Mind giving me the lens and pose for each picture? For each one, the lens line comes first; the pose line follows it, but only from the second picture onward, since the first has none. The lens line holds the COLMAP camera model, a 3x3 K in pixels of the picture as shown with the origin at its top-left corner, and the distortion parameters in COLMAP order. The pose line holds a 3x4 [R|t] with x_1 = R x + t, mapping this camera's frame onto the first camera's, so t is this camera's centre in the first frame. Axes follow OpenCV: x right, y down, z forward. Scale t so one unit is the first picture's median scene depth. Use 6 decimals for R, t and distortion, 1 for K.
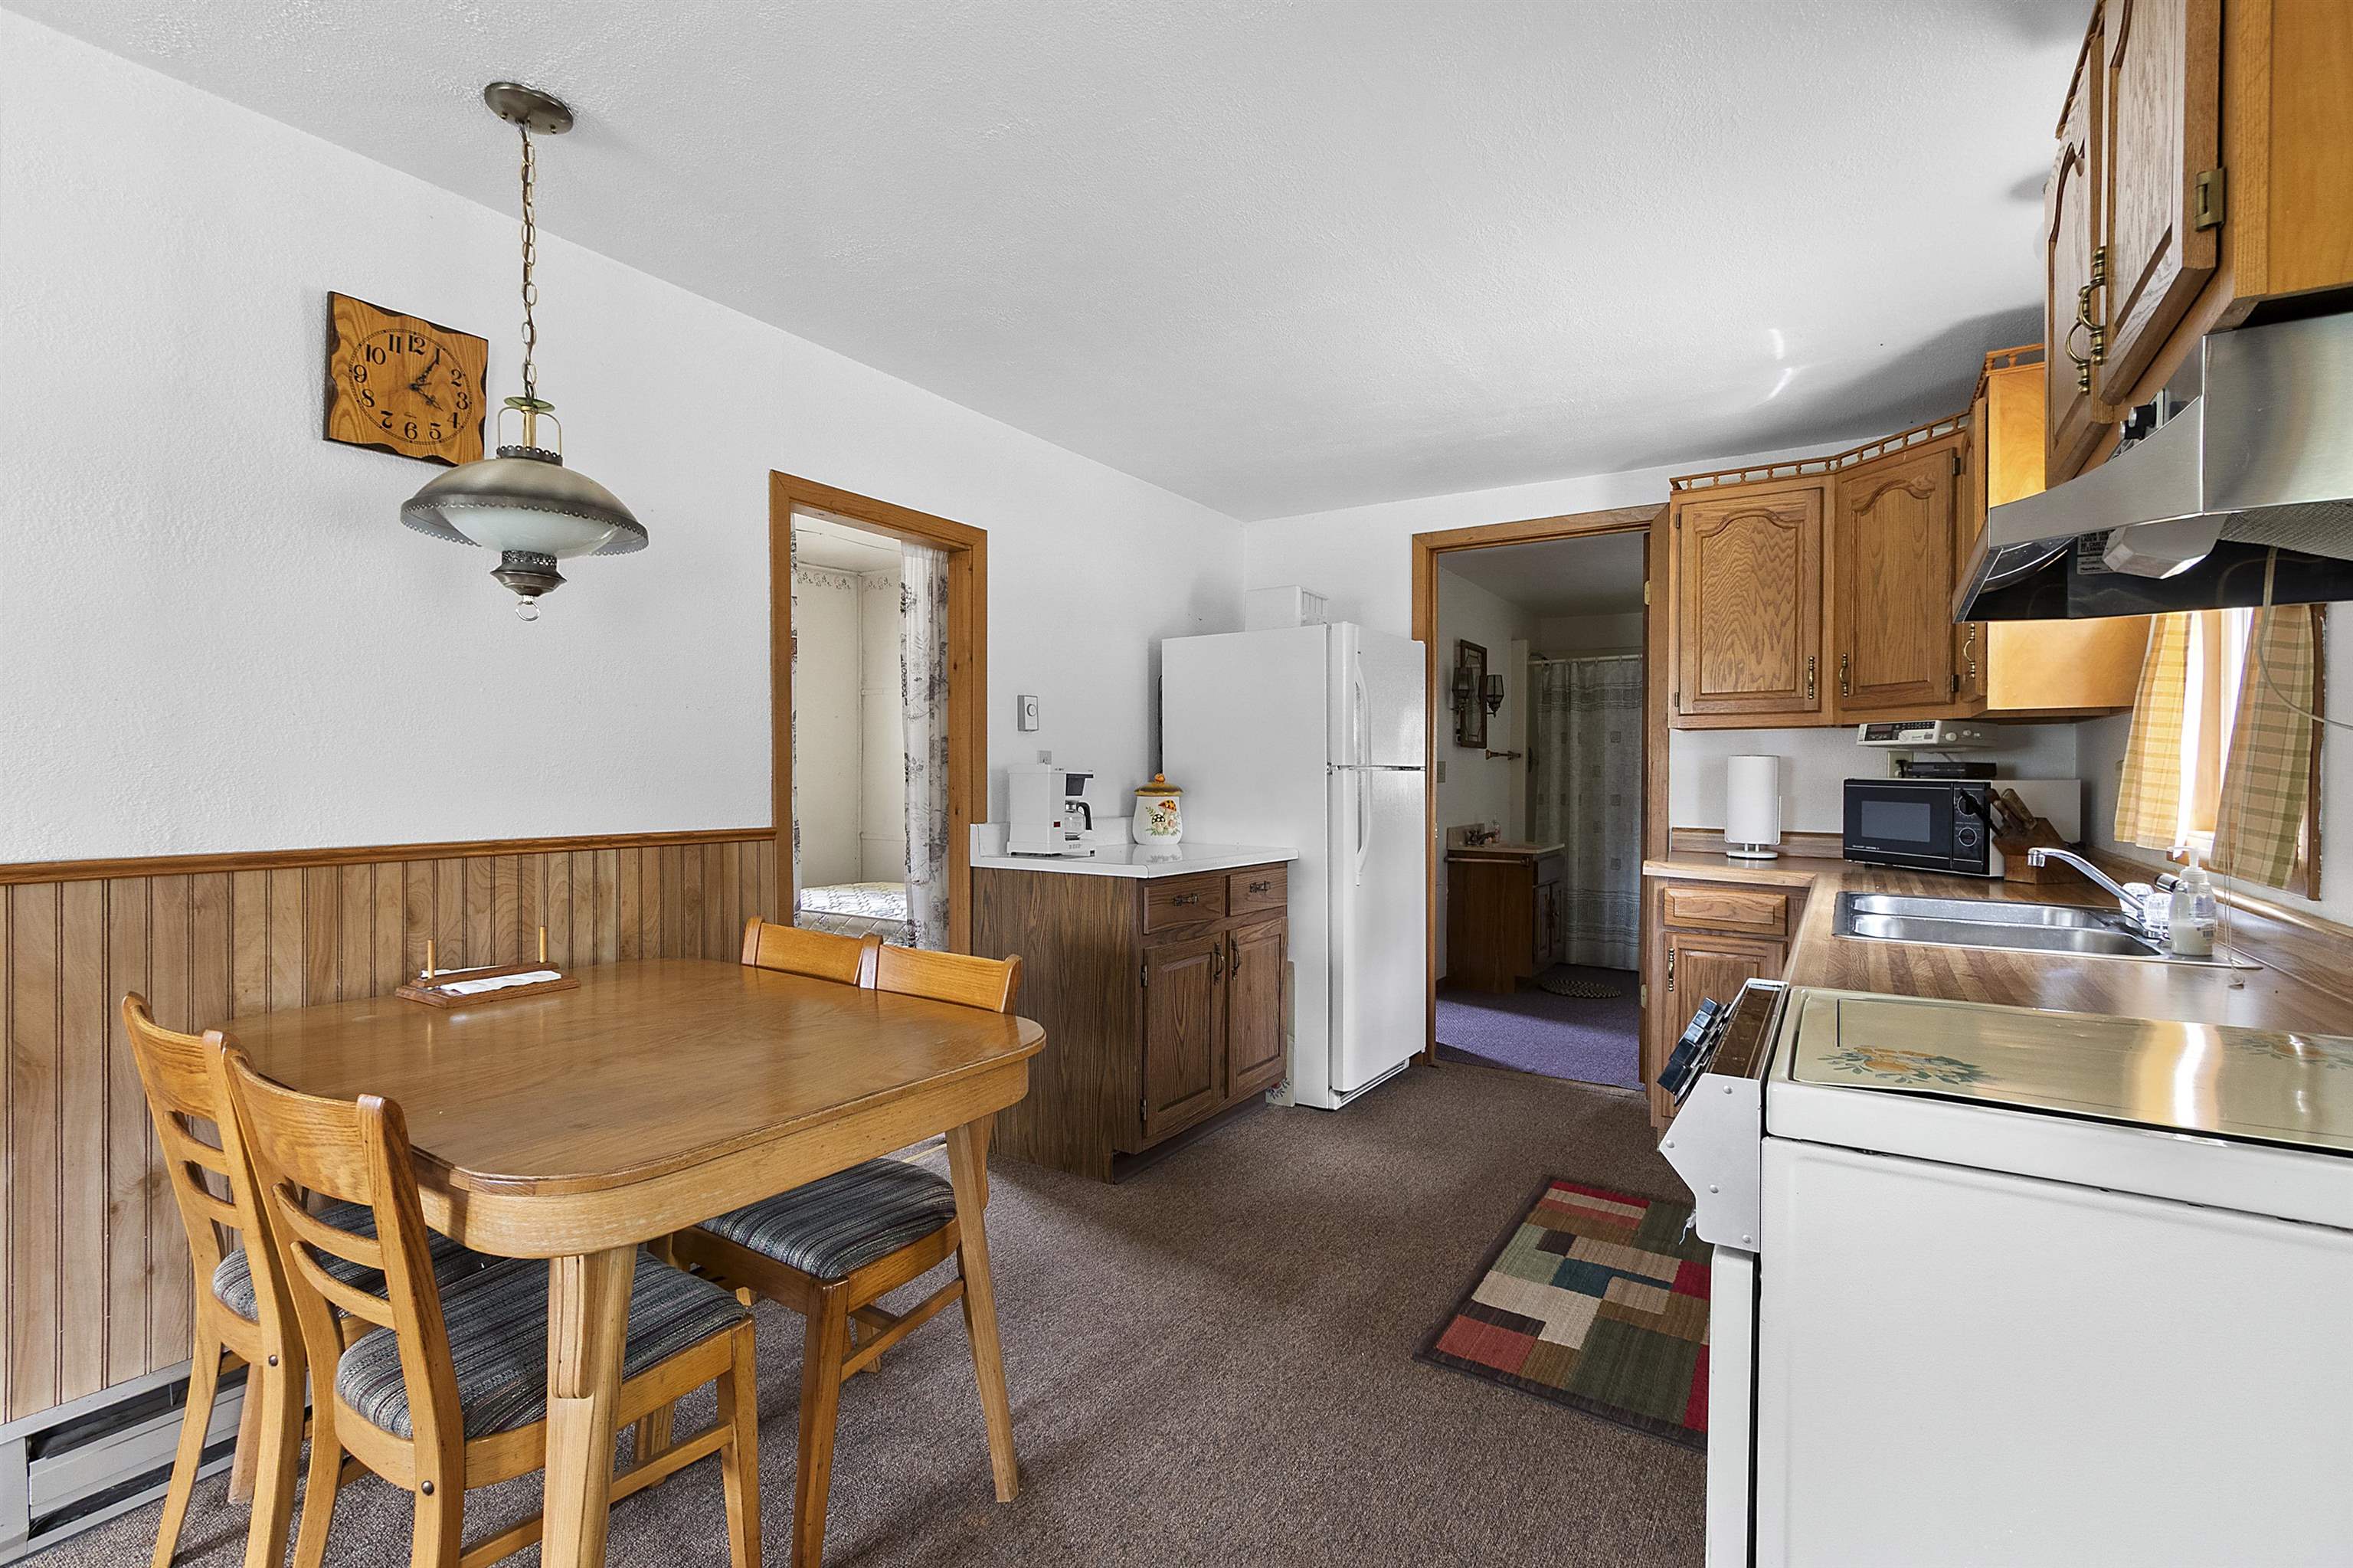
lens RADIAL K [[1078.3, 0, 1165.6], [0, 1078.3, 783.3], [0, 0, 1]] dist [0.004933, -0.001824]
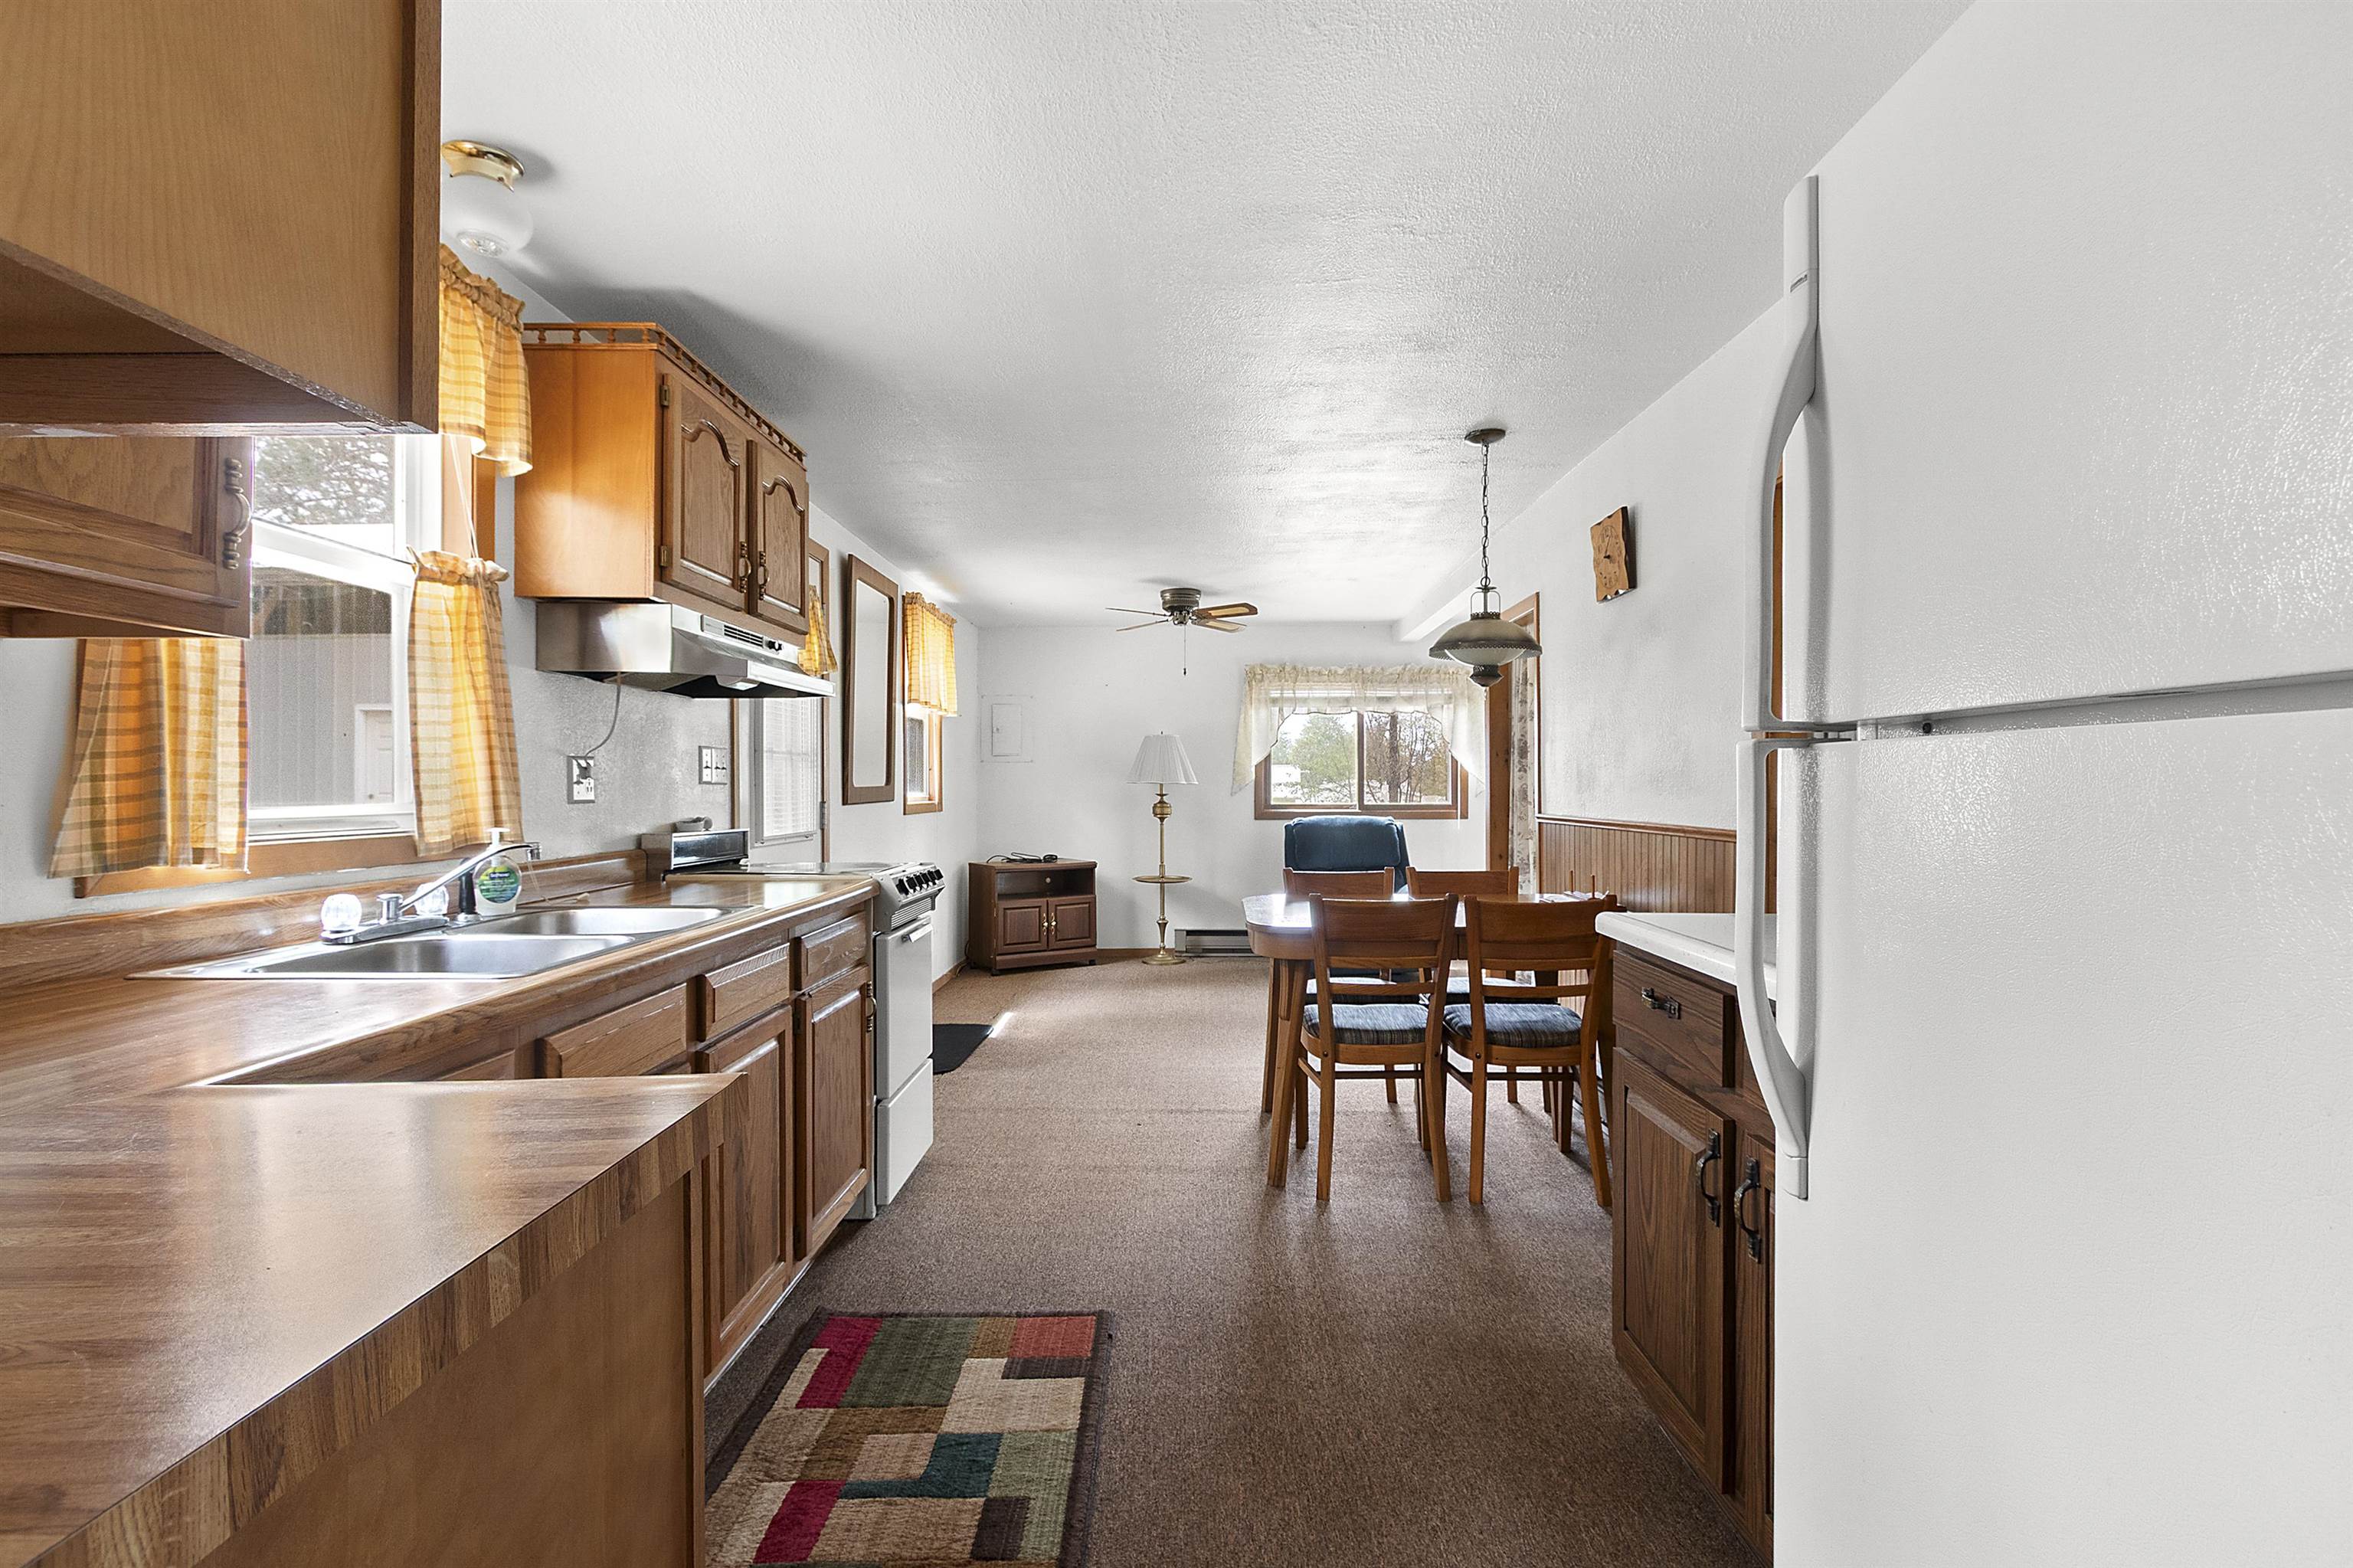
lens RADIAL K [[1078.3, 0, 1122.6], [0, 1078.3, 792.9], [0, 0, 1]] dist [0.004933, -0.001824]
pose [[-0.873315, 0.005458, -0.487126, 0.521981], [-0.000044, 0.999936, 0.011283, 0.000685], [0.487157, 0.009875, -0.873259, 1.366078]]
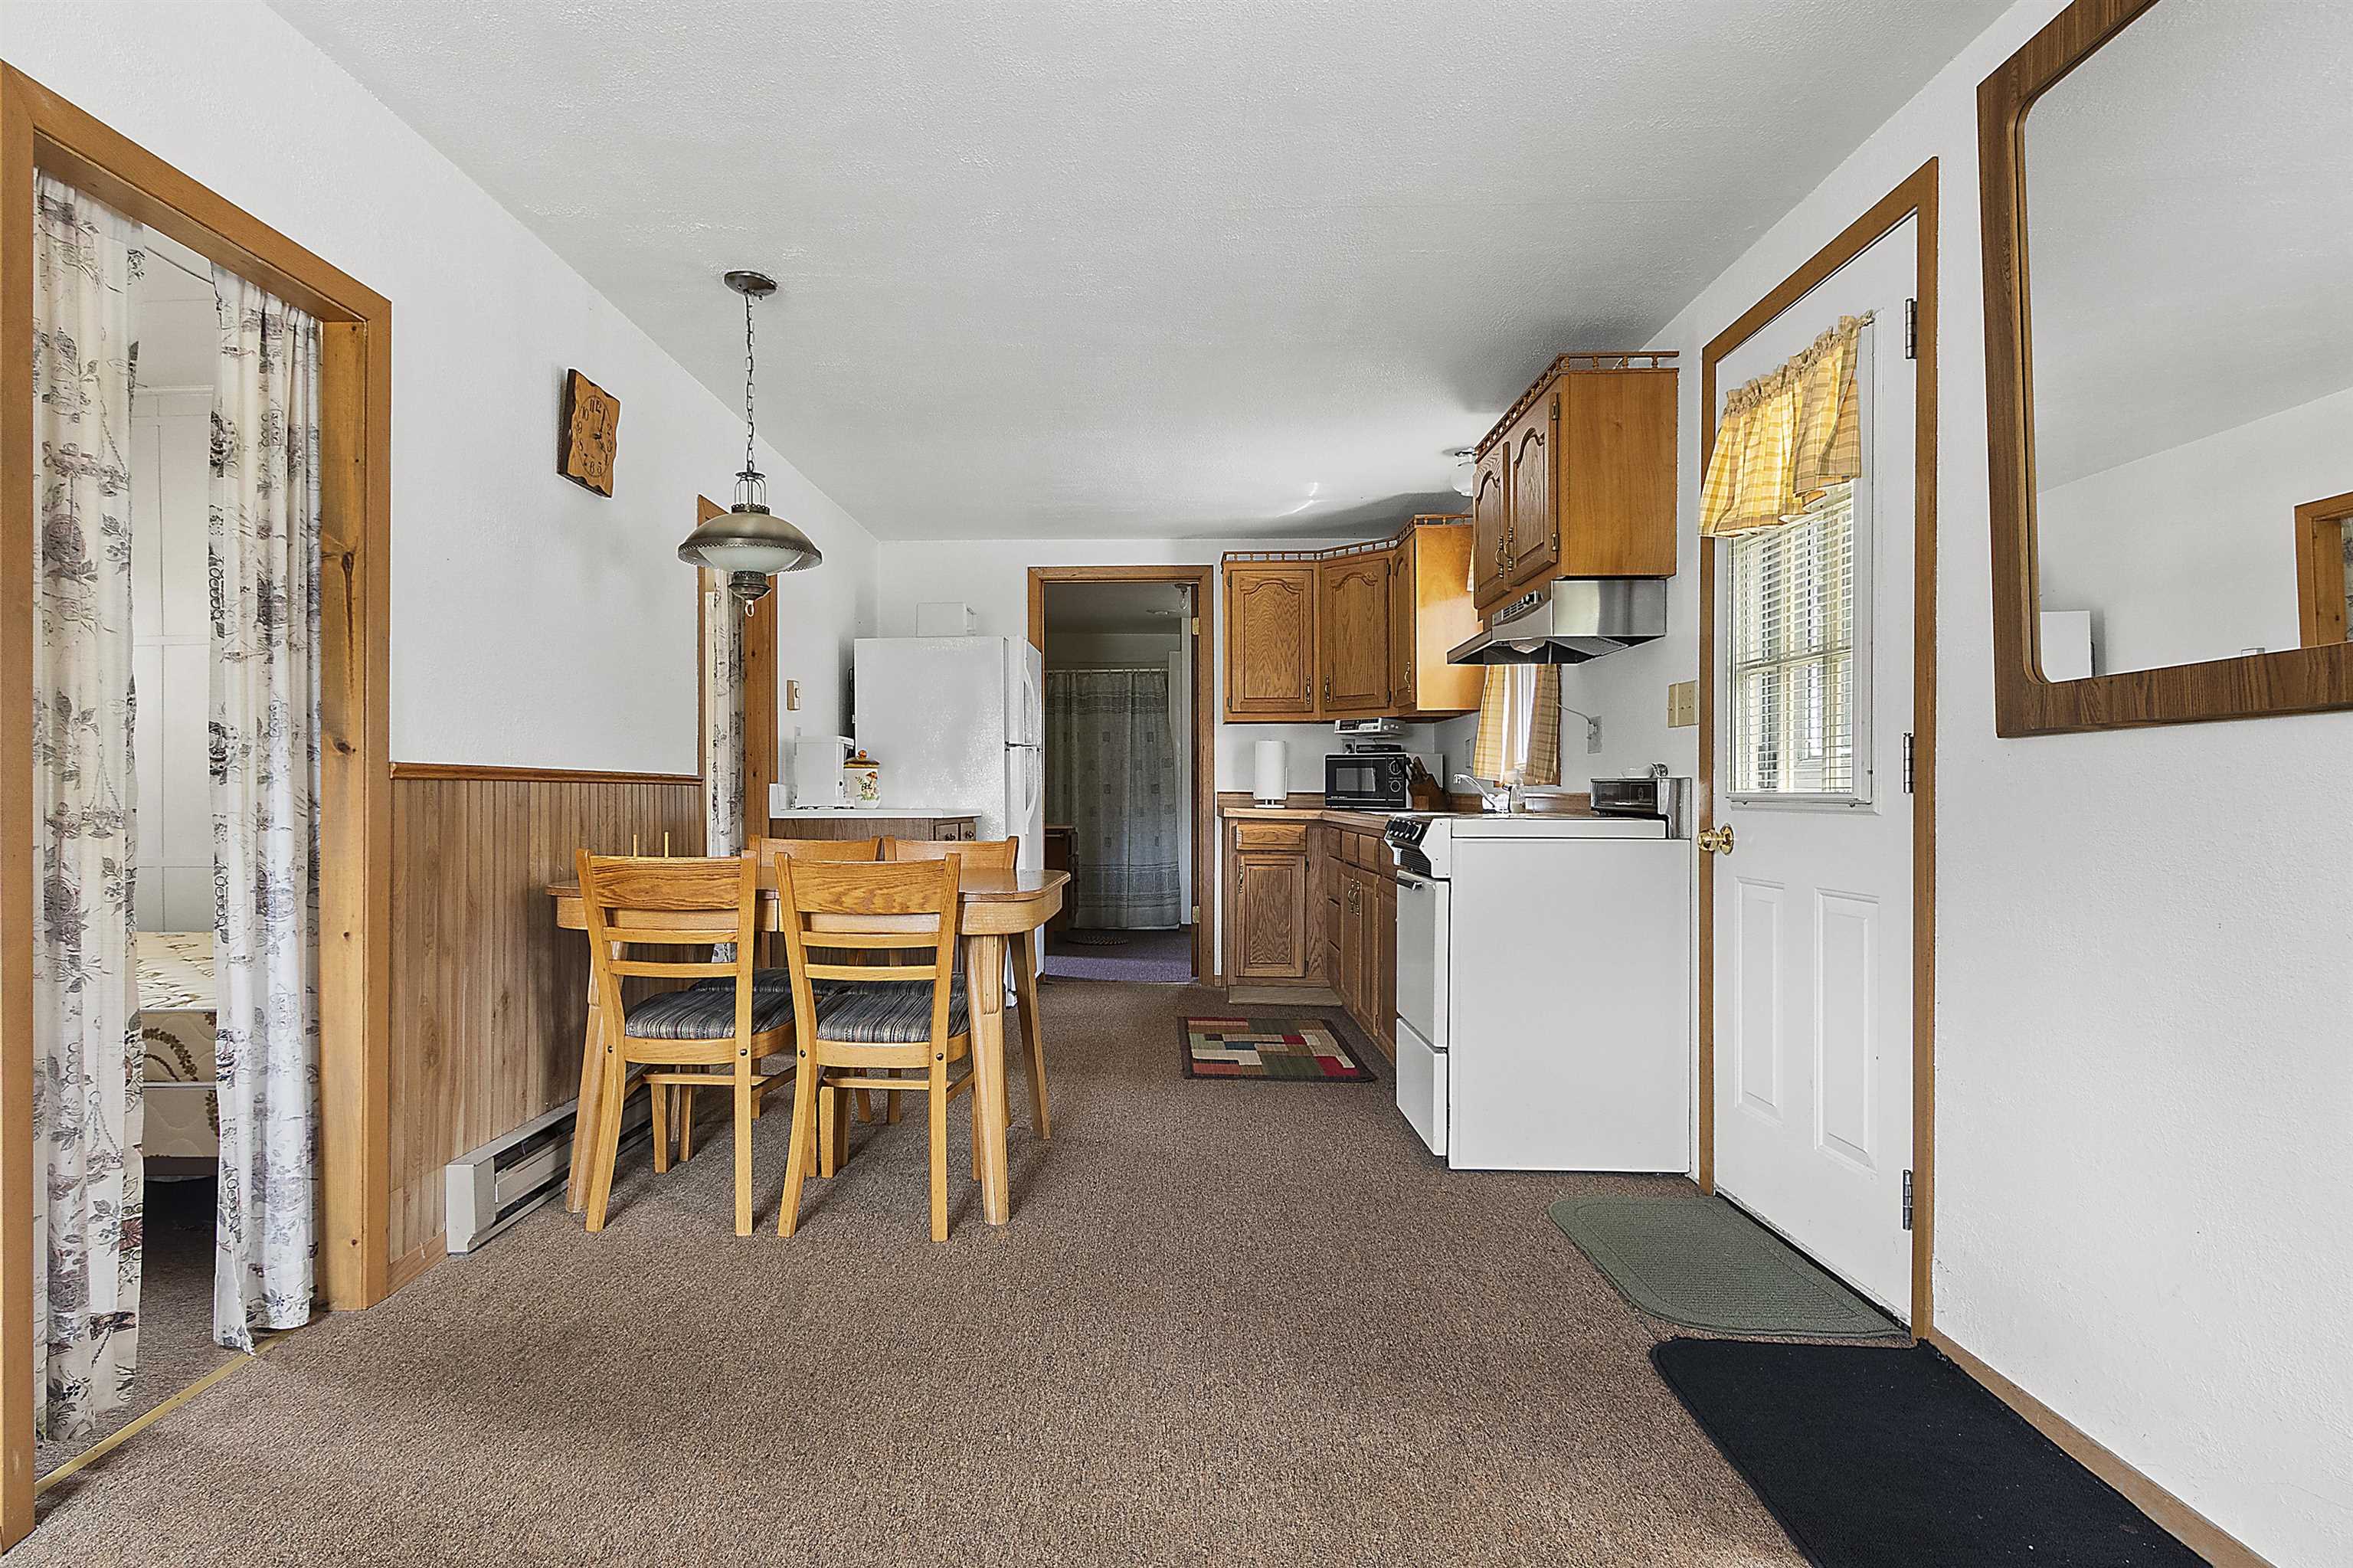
lens RADIAL K [[1245.3, 0, 1126.8], [0, 1245.3, 786.8], [0, 0, 1]] dist [0.006588, -0.003533]
pose [[0.860284, -0.001882, 0.509811, -0.594562], [0.009702, 0.999873, -0.012679, 0.068005], [-0.509723, 0.015854, 0.860193, -0.451263]]
